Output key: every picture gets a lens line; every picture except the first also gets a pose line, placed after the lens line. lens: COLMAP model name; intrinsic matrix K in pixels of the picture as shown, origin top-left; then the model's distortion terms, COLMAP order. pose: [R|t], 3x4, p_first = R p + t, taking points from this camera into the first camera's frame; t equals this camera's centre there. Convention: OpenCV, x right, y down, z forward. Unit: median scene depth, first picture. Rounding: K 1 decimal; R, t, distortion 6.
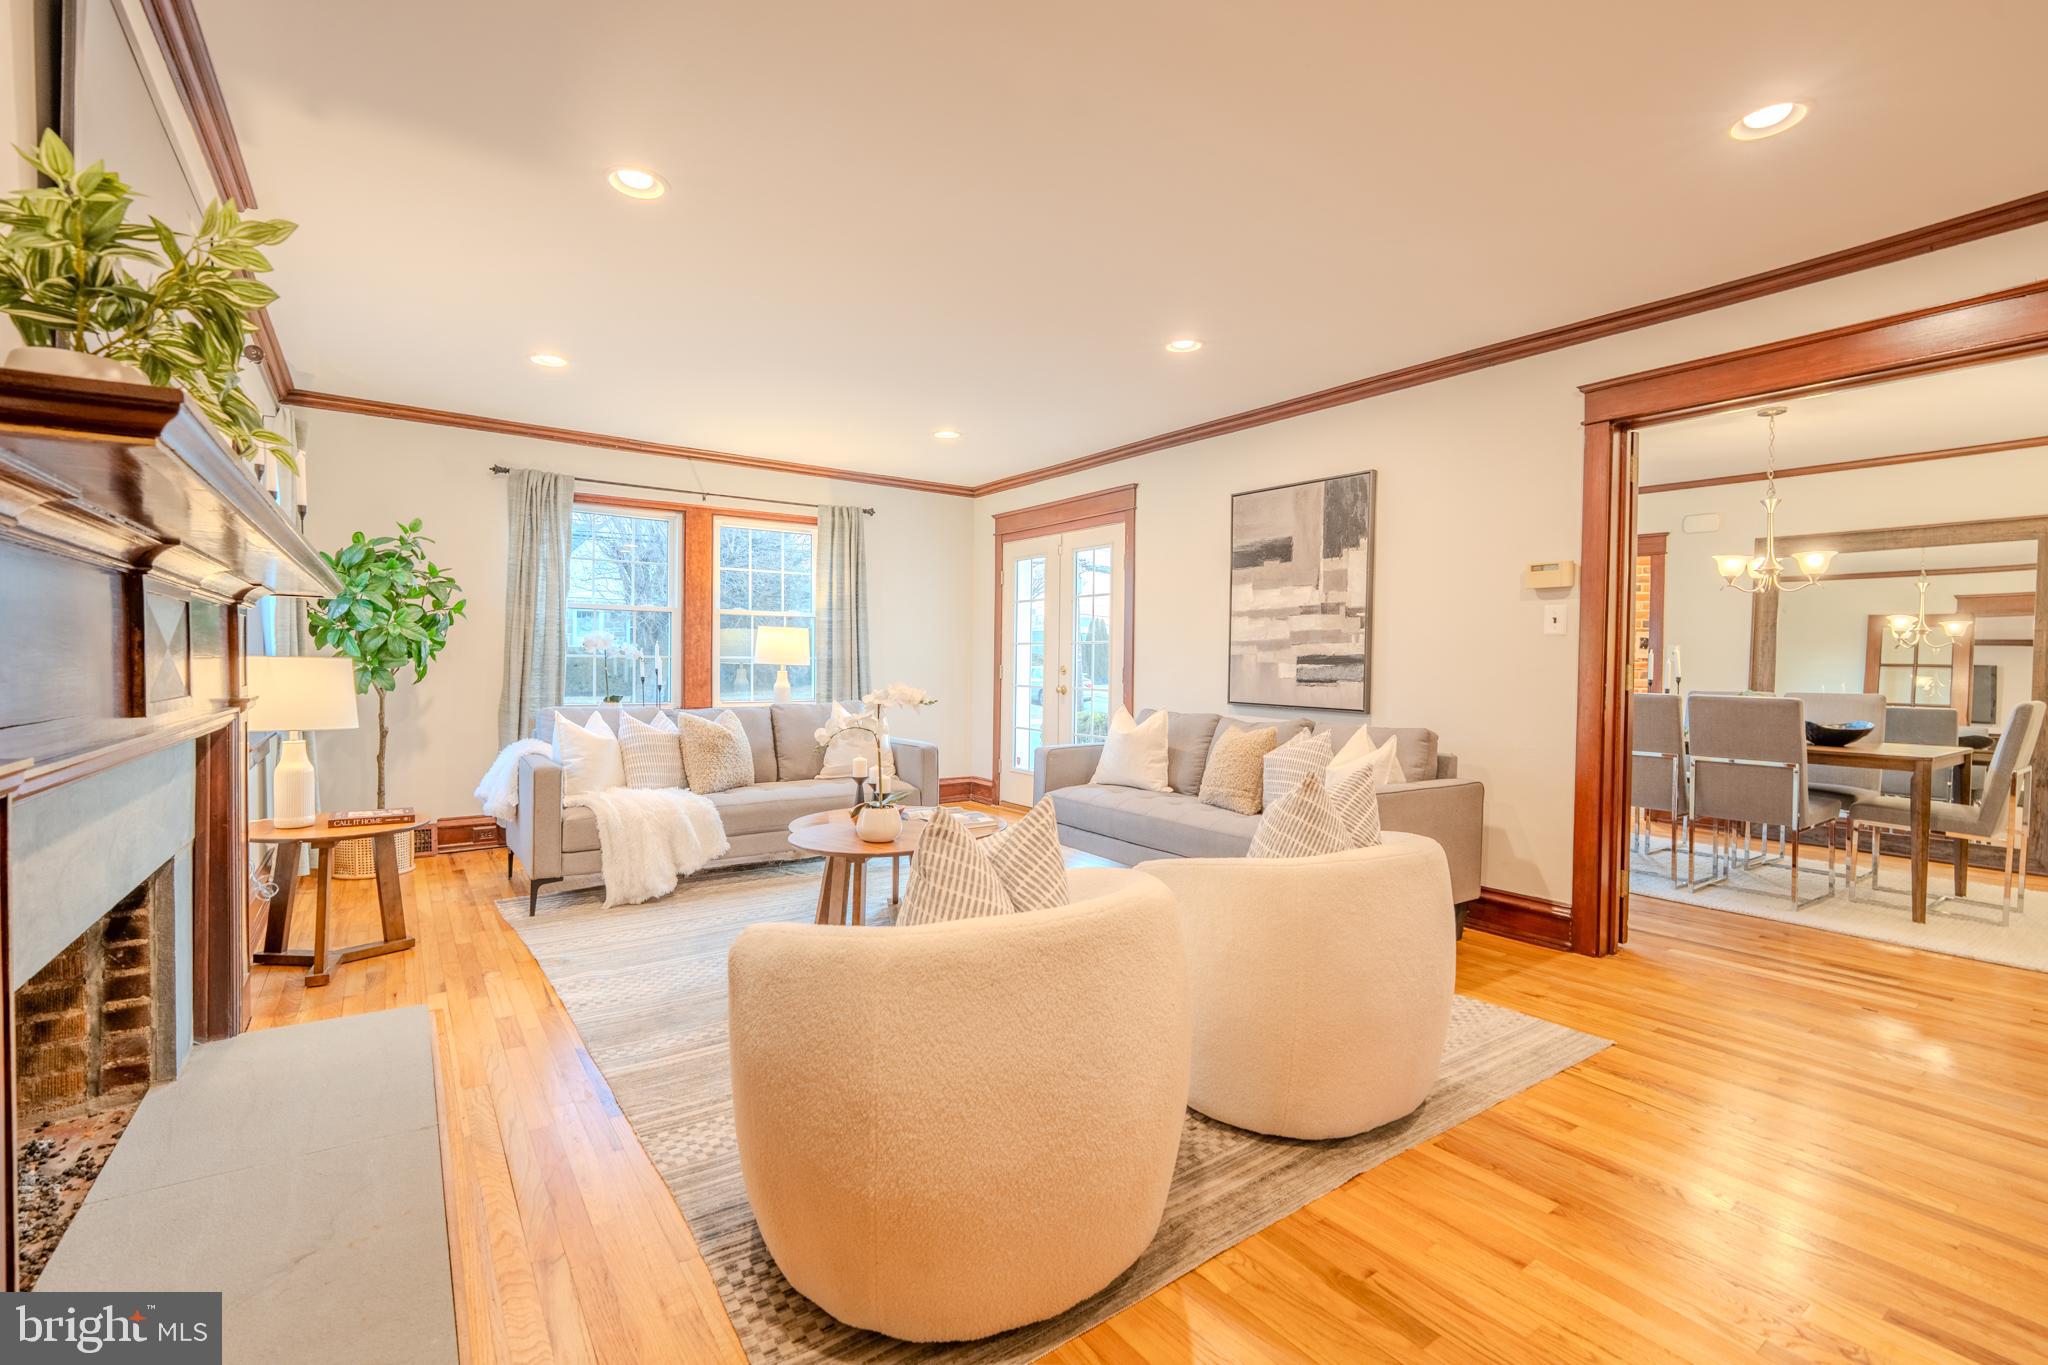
lens RADIAL K [[909.3, 0, 1021.5], [0, 909.3, 674.5], [0, 0, 1]] dist [-0.005359, 0.000935]
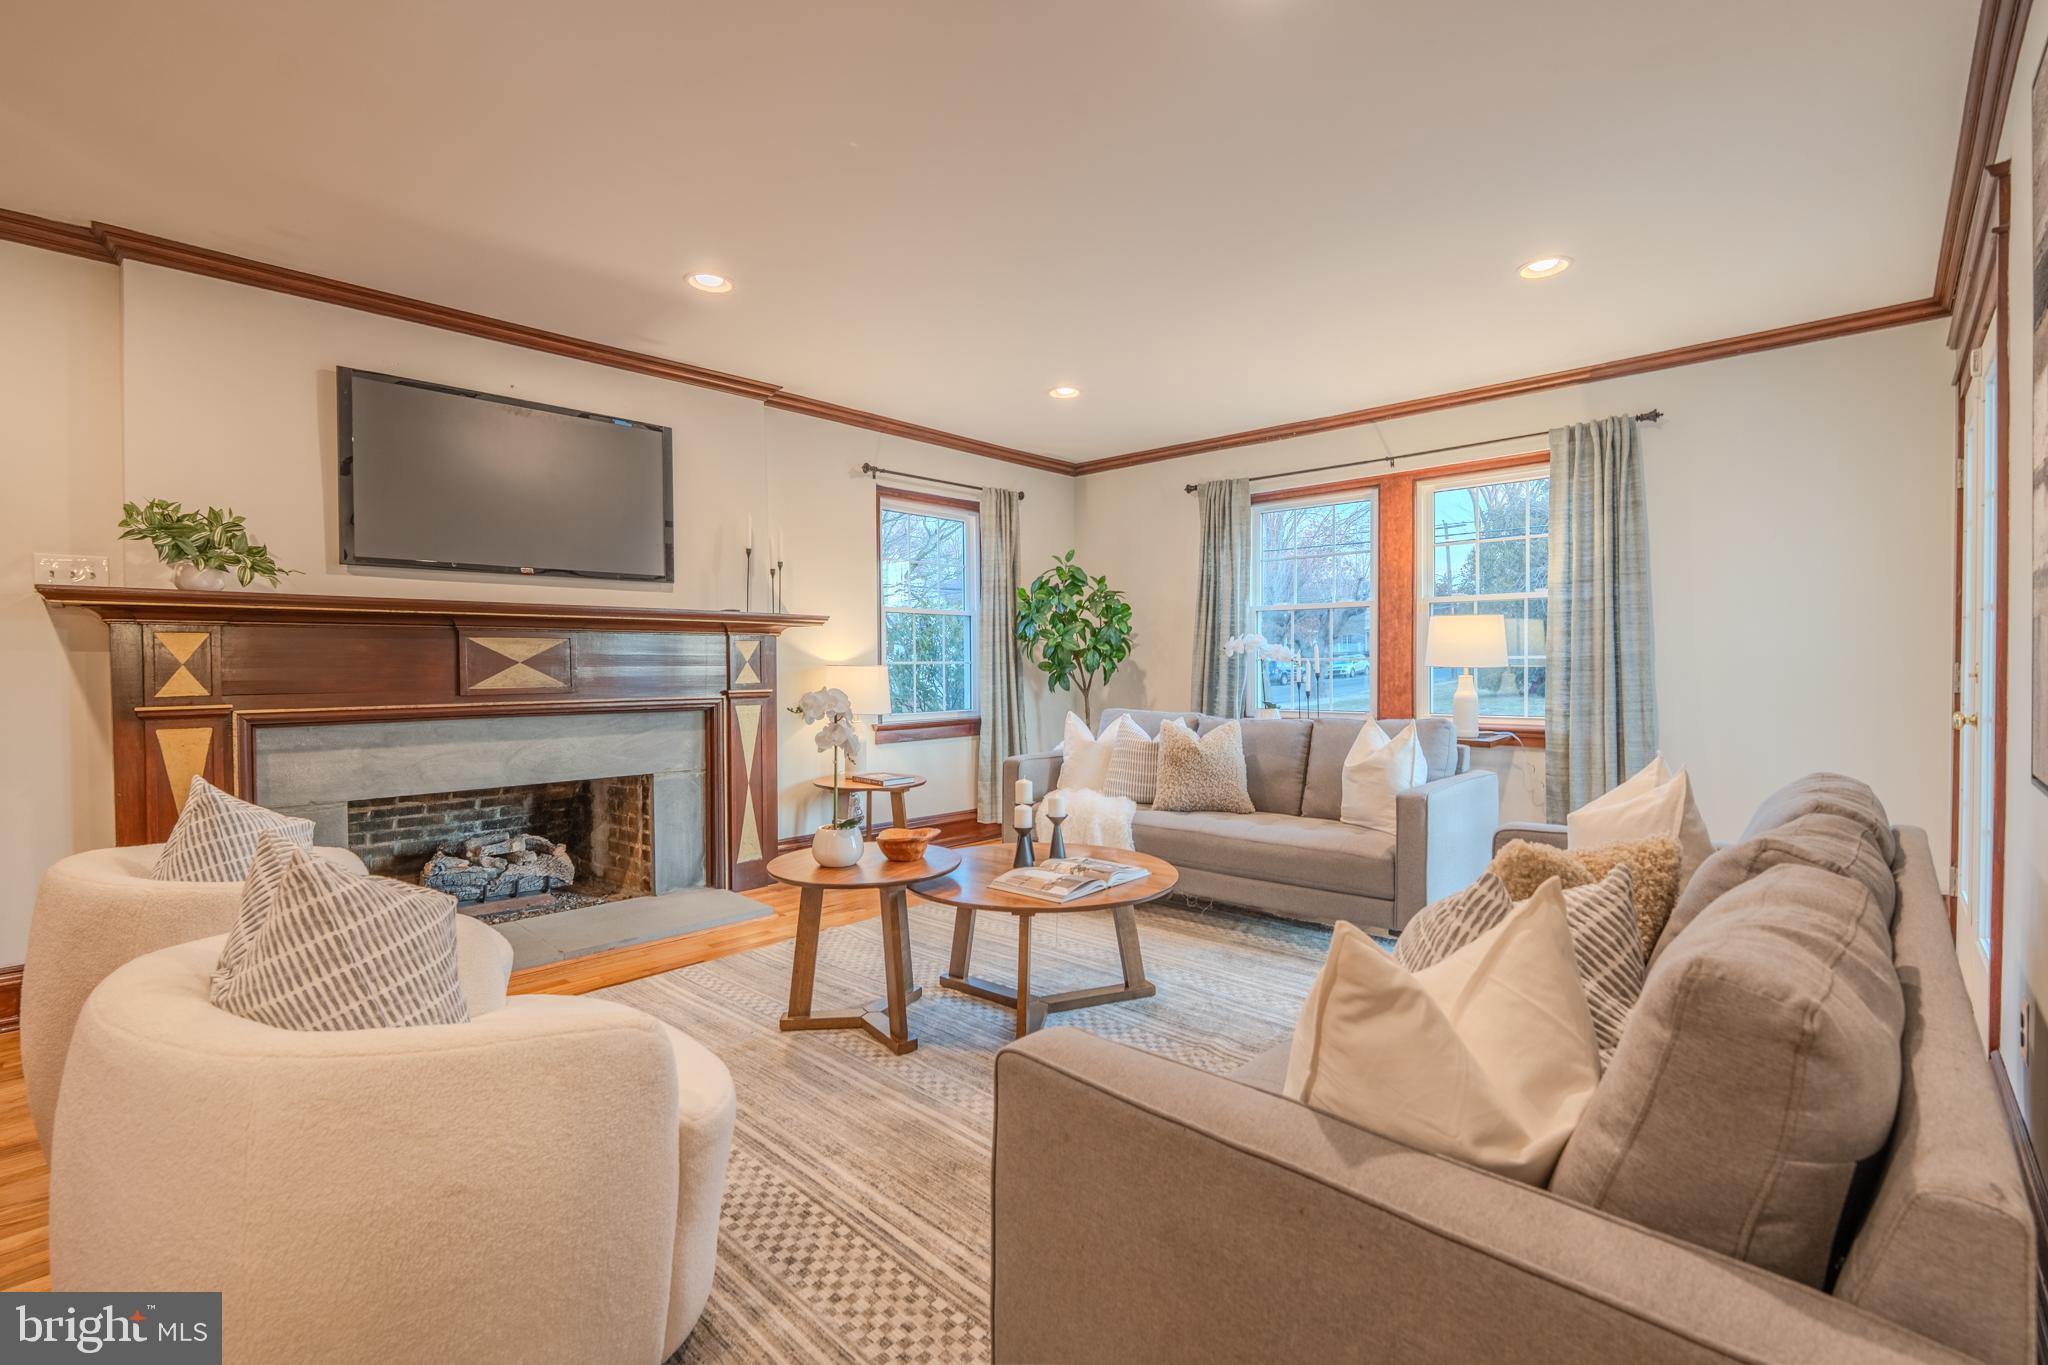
lens RADIAL K [[909.3, 0, 1018.2], [0, 909.3, 674.9], [0, 0, 1]] dist [-0.005359, 0.000935]
pose [[0.194819, -0.000885, -0.980839, 0.467987], [-0.007134, 0.999972, -0.002319, -0.000256], [0.980813, 0.007449, 0.194807, 0.621874]]
